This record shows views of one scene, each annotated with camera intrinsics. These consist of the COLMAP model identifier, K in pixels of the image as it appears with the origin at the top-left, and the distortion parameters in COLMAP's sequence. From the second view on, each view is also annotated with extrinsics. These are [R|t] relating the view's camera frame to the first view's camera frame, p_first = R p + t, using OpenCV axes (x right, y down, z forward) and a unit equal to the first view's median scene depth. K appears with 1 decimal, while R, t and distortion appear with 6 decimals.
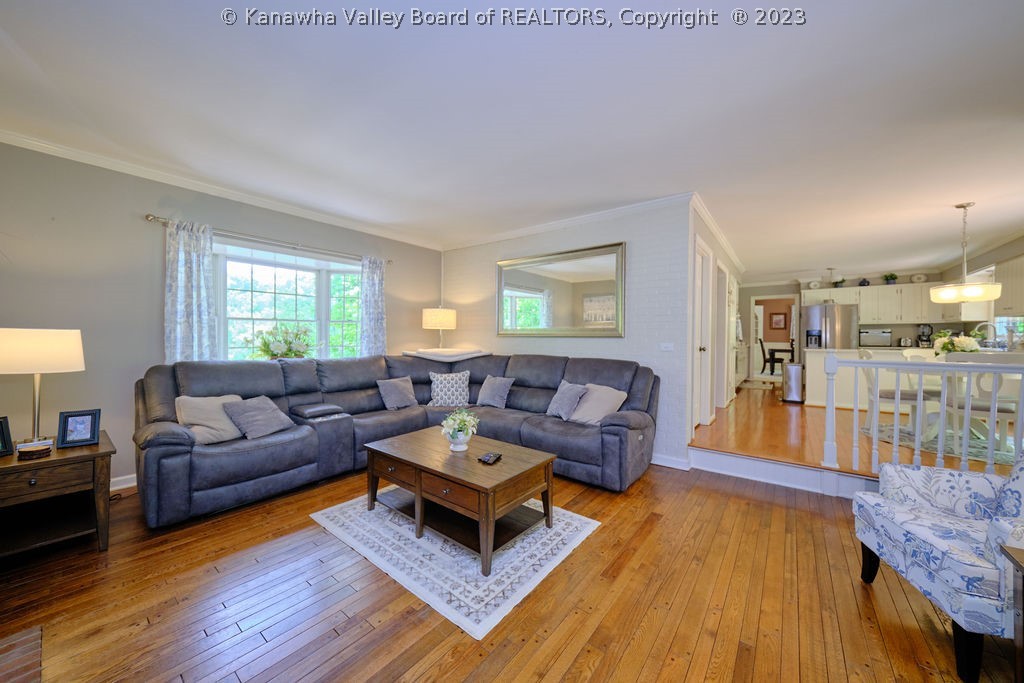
lens RADIAL K [[359.6, 0, 505.7], [0, 359.6, 342.4], [0, 0, 1]] dist [-0.012021, 0.000218]
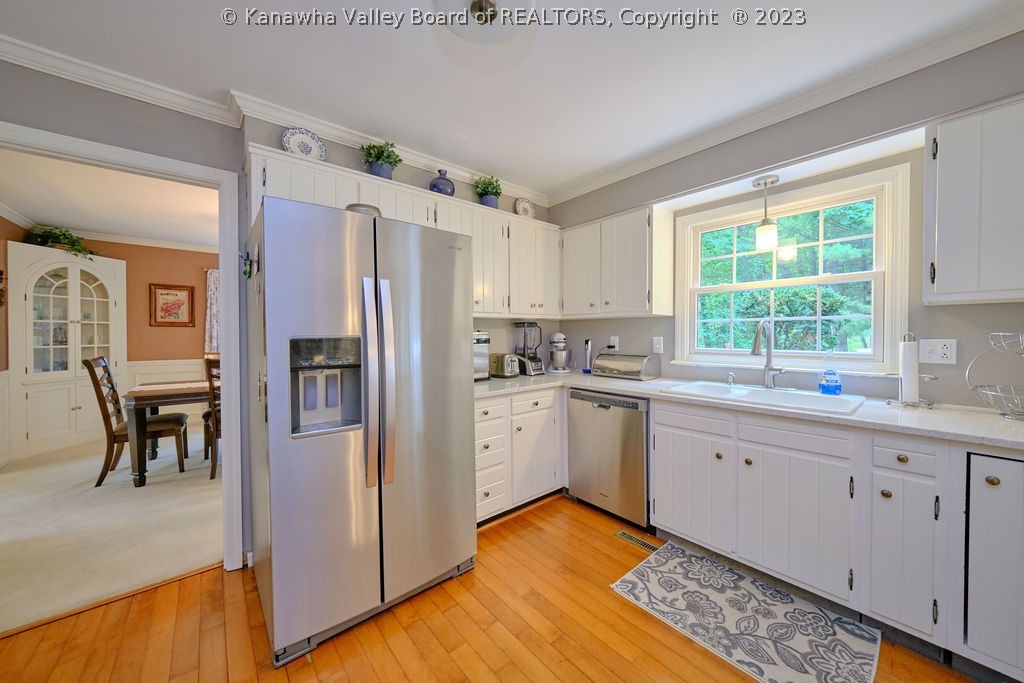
lens RADIAL K [[359.6, 0, 514.0], [0, 359.6, 336.0], [0, 0, 1]] dist [-0.012021, 0.000218]
pose [[0.187966, -0.007864, 0.982144, 0.591925], [0.017065, 0.999843, 0.004739, -0.028198], [-0.982027, 0.015870, 0.188071, 0.736071]]
